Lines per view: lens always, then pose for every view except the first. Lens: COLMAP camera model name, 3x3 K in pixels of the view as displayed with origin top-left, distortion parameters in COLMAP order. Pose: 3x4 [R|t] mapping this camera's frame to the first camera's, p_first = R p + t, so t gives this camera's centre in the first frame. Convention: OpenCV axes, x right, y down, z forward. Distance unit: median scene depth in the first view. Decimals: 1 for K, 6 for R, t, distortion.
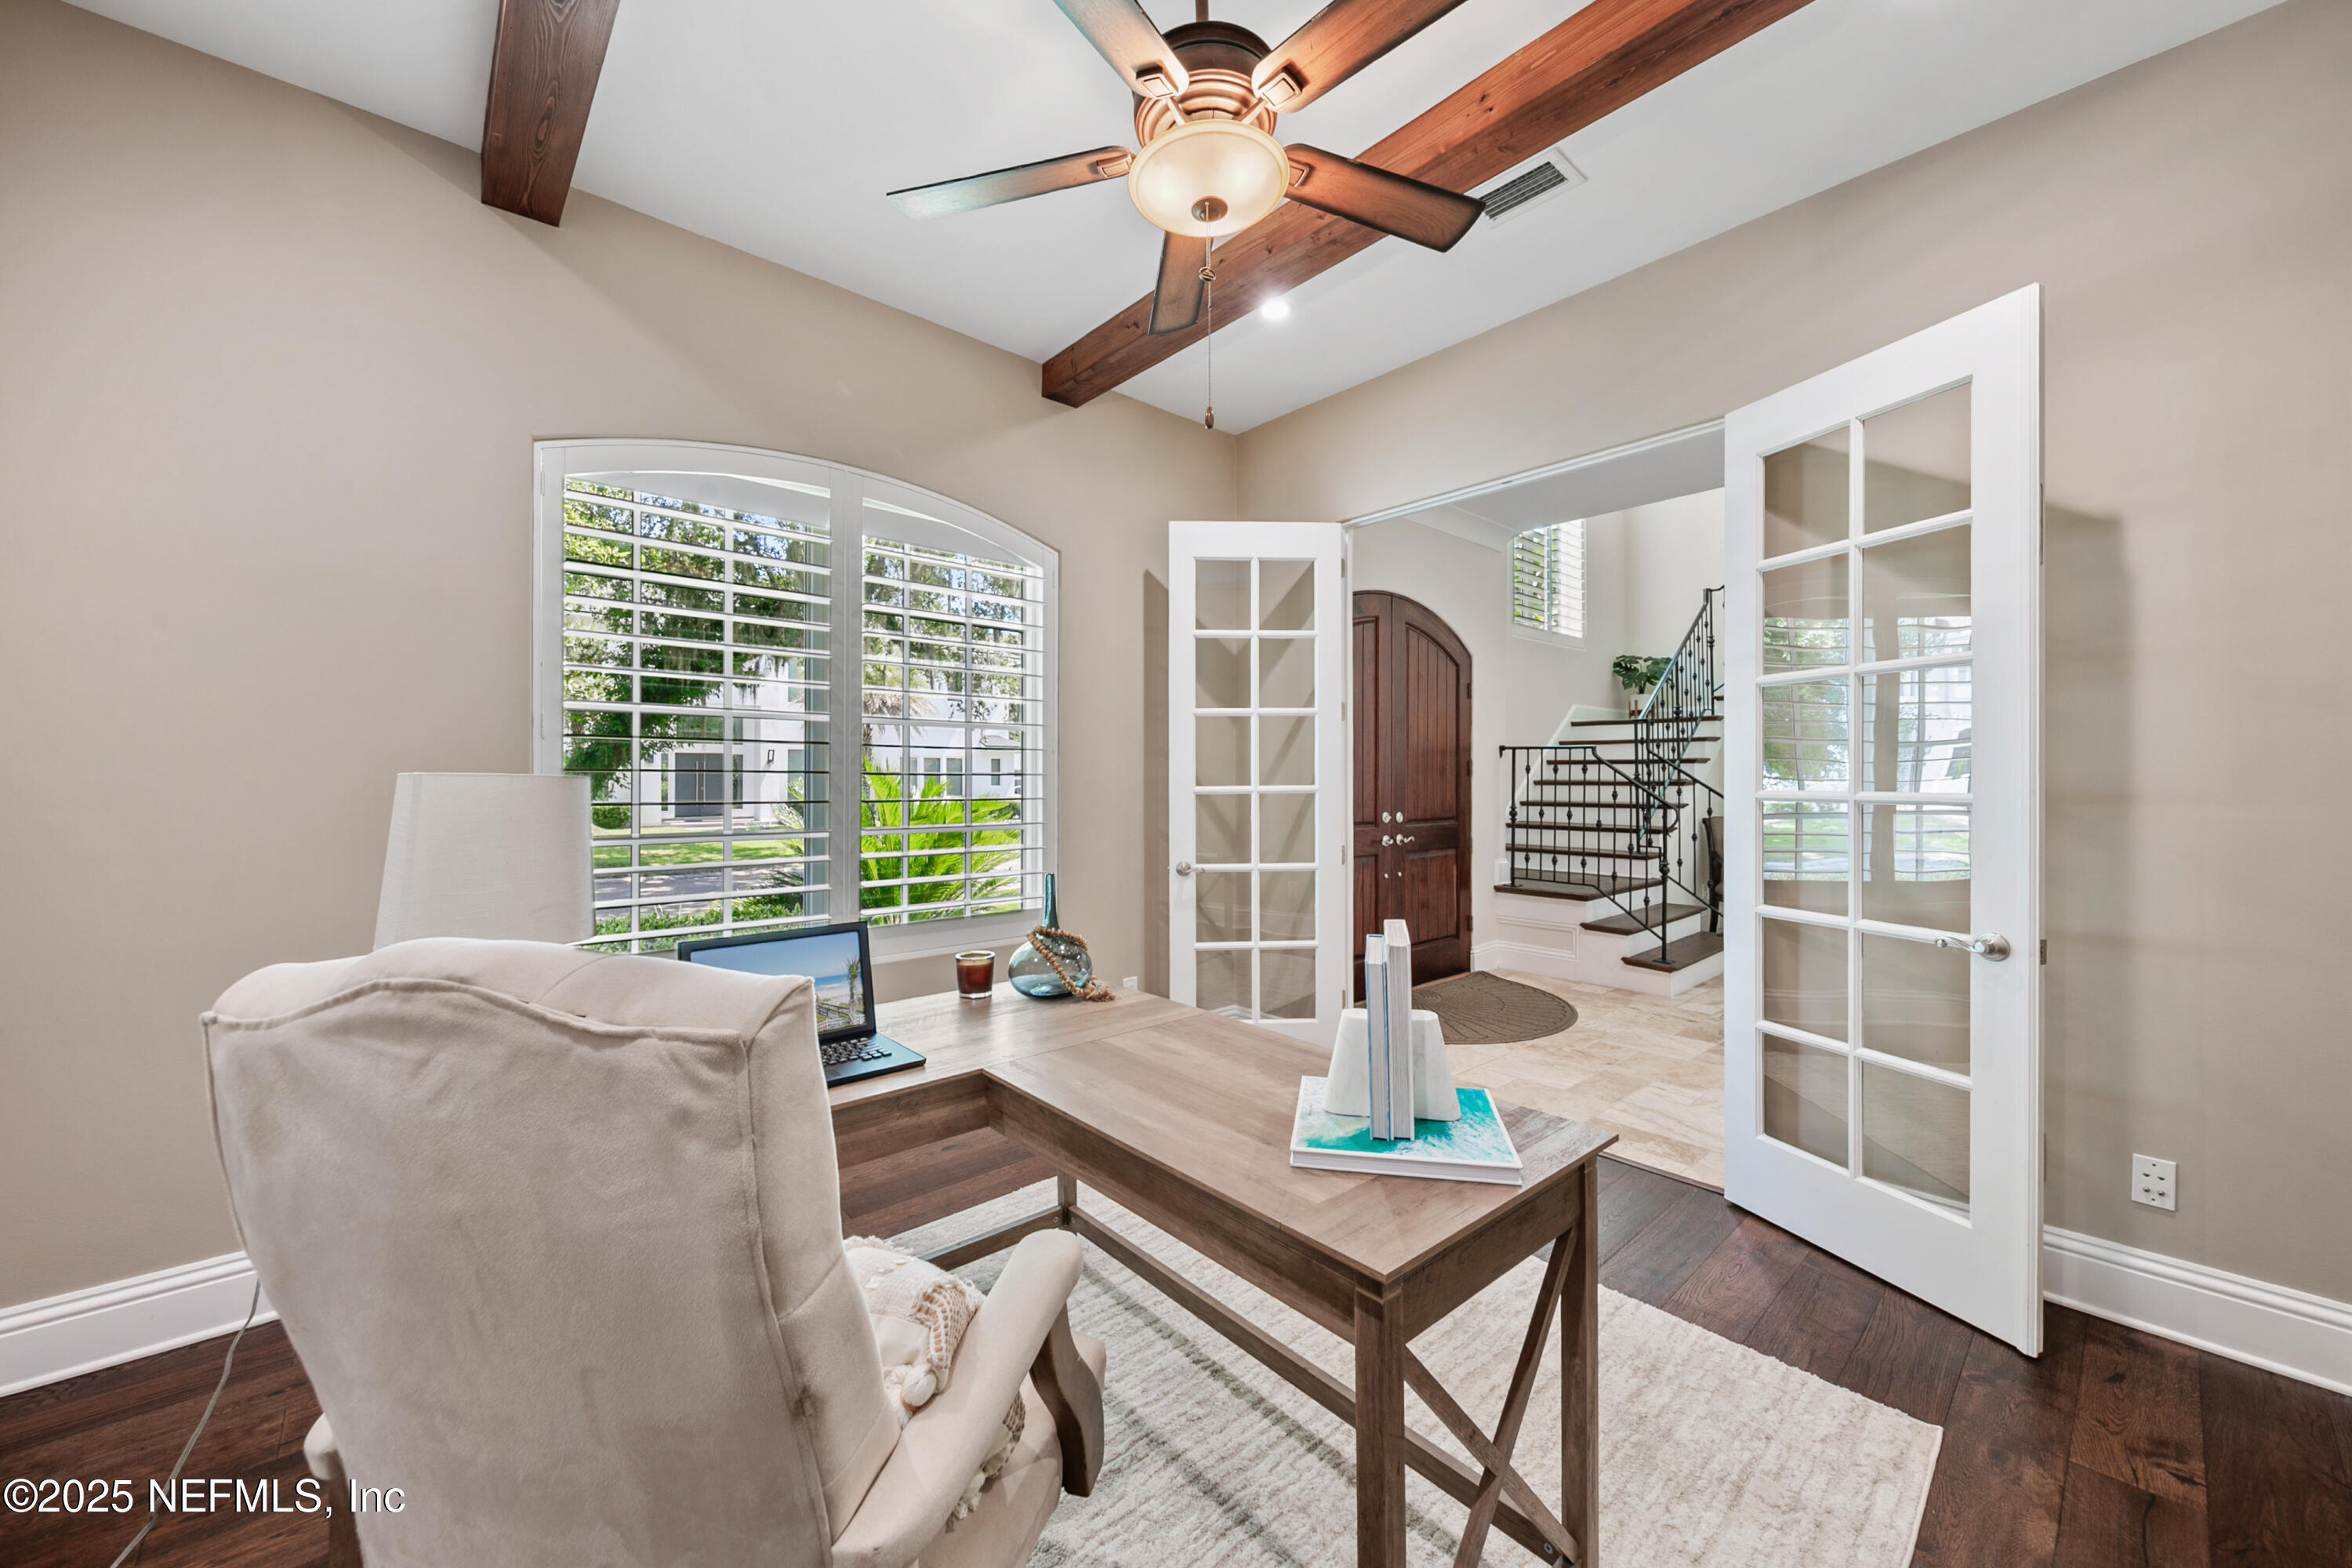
lens RADIAL K [[872.1, 0, 1183.9], [0, 872.1, 771.3], [0, 0, 1]] dist [0.001388, 0.000039]
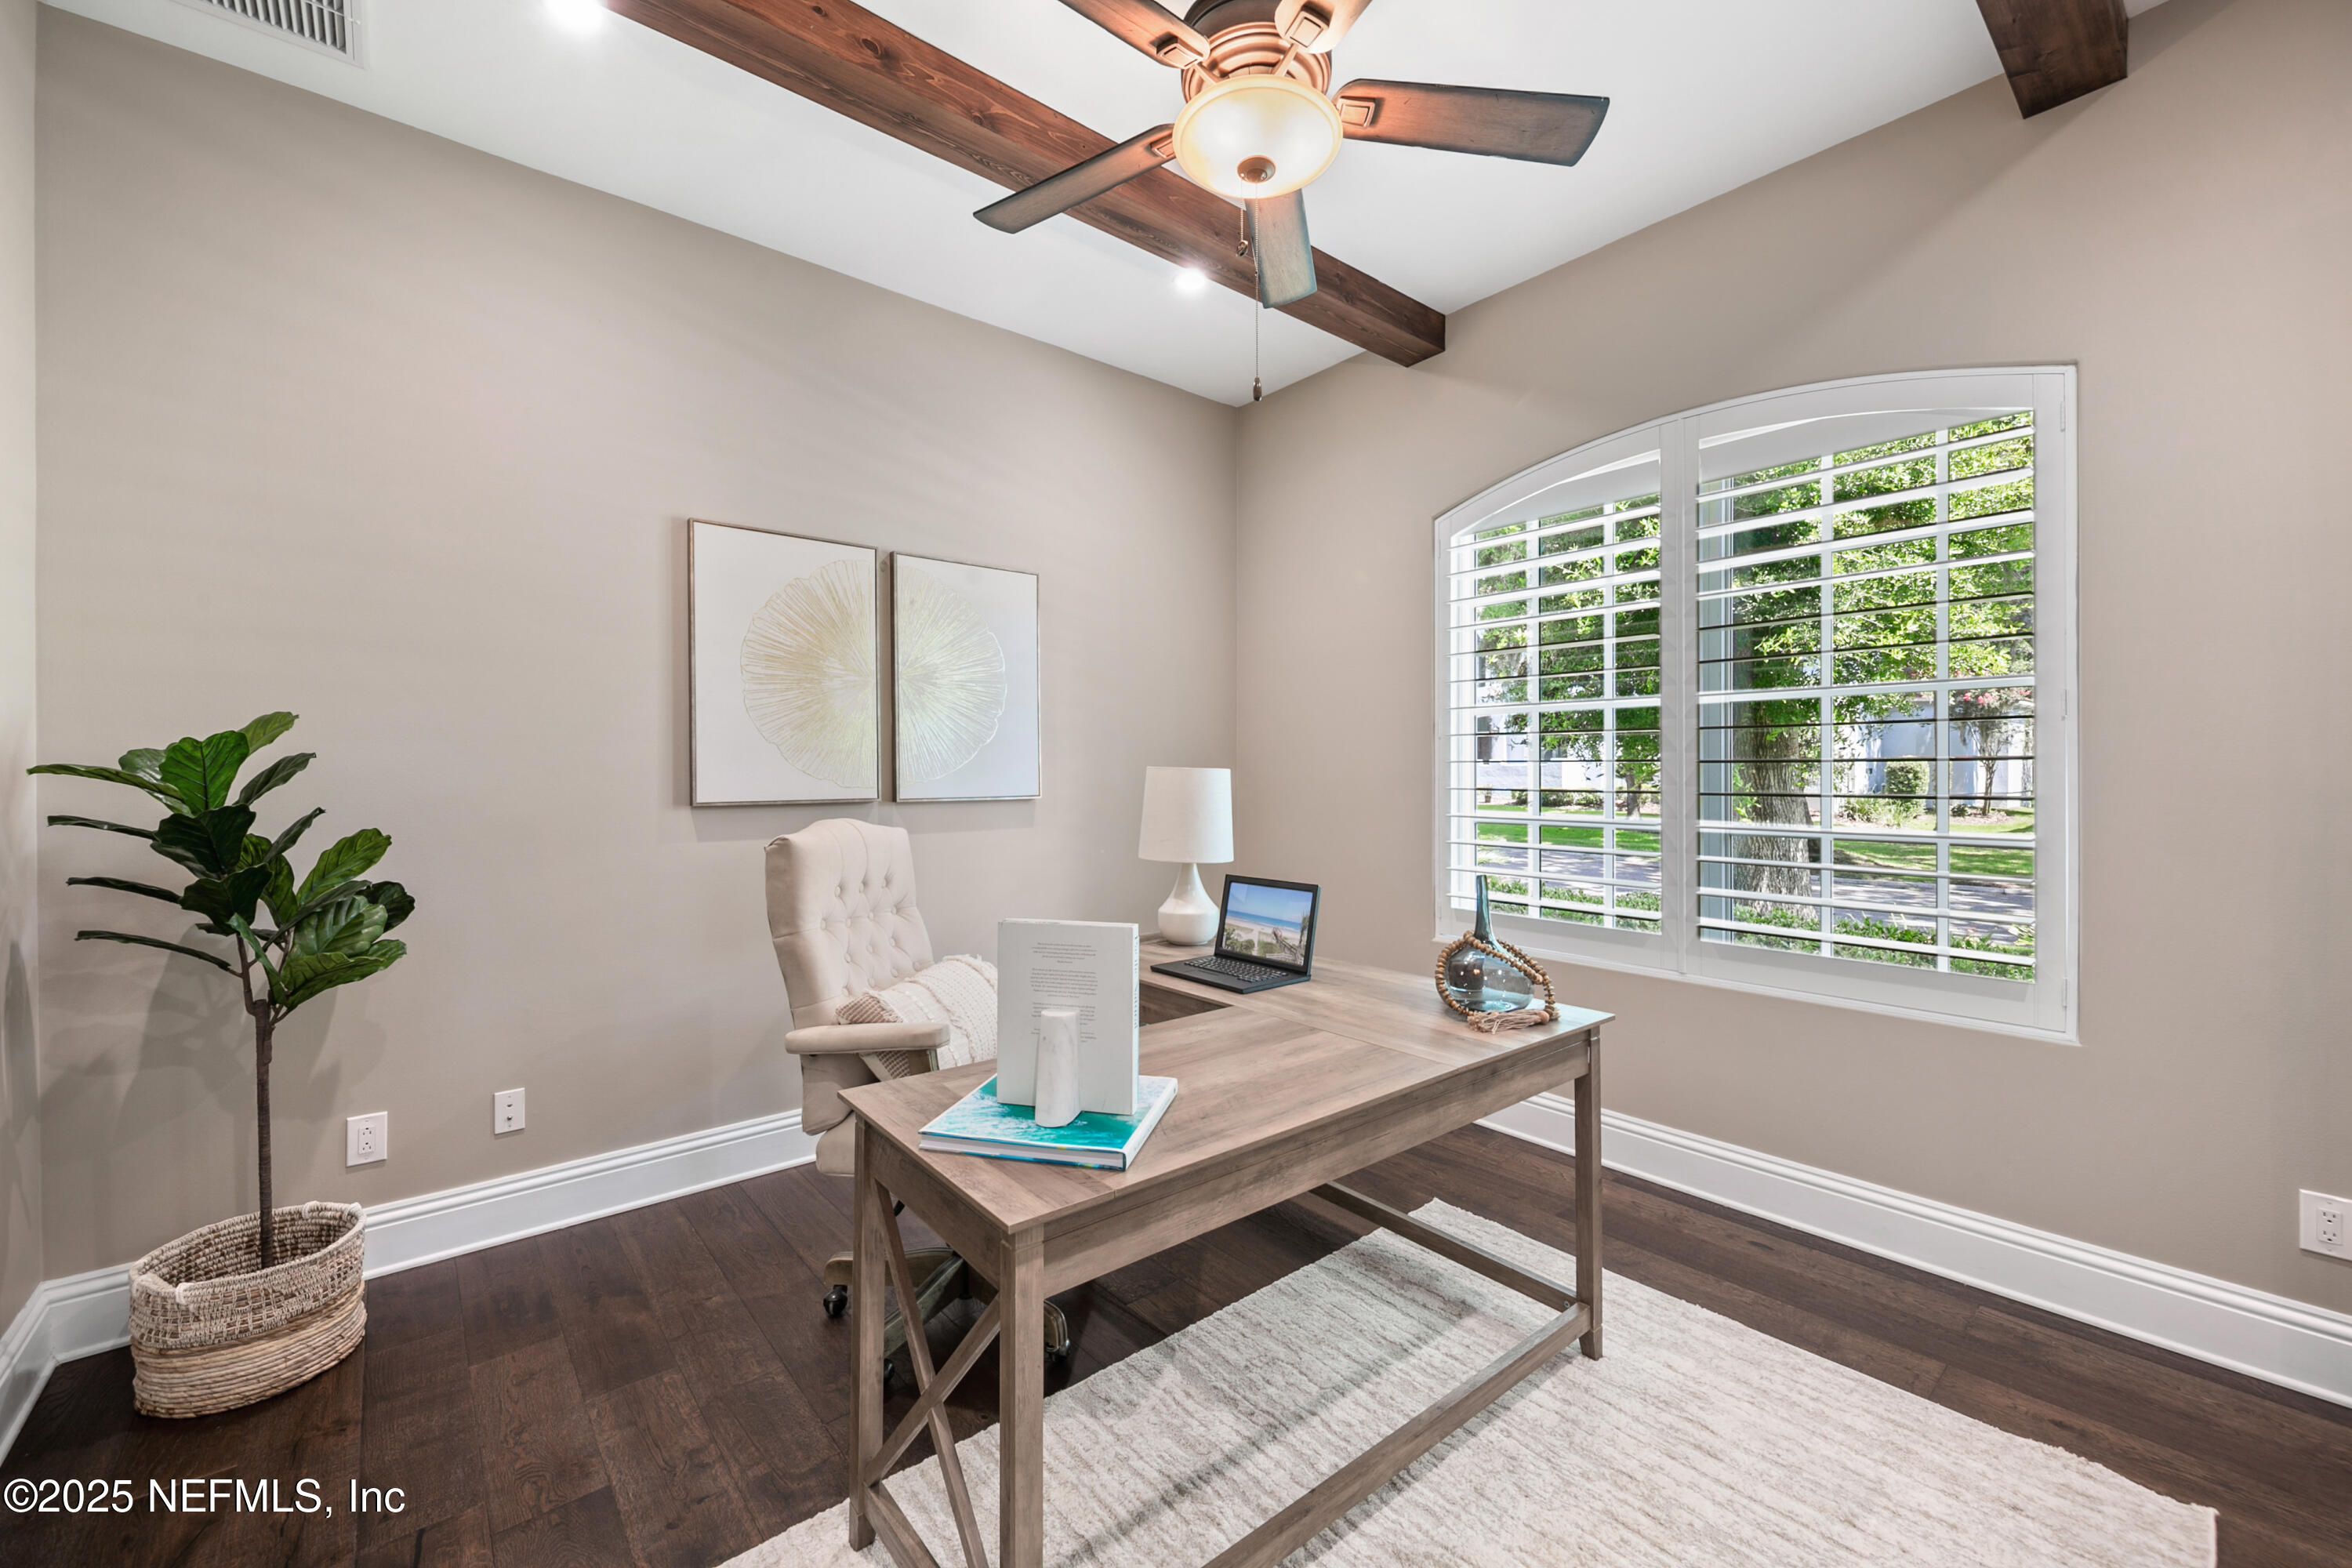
lens RADIAL K [[929.8, 0, 1170.1], [0, 929.8, 771.8], [0, 0, 1]] dist [0.002024, 0.000097]
pose [[-0.042540, 0.001481, -0.999094, 0.981319], [0.011963, 0.999928, 0.000973, 0.009341], [0.999023, -0.011911, -0.042555, 0.883966]]
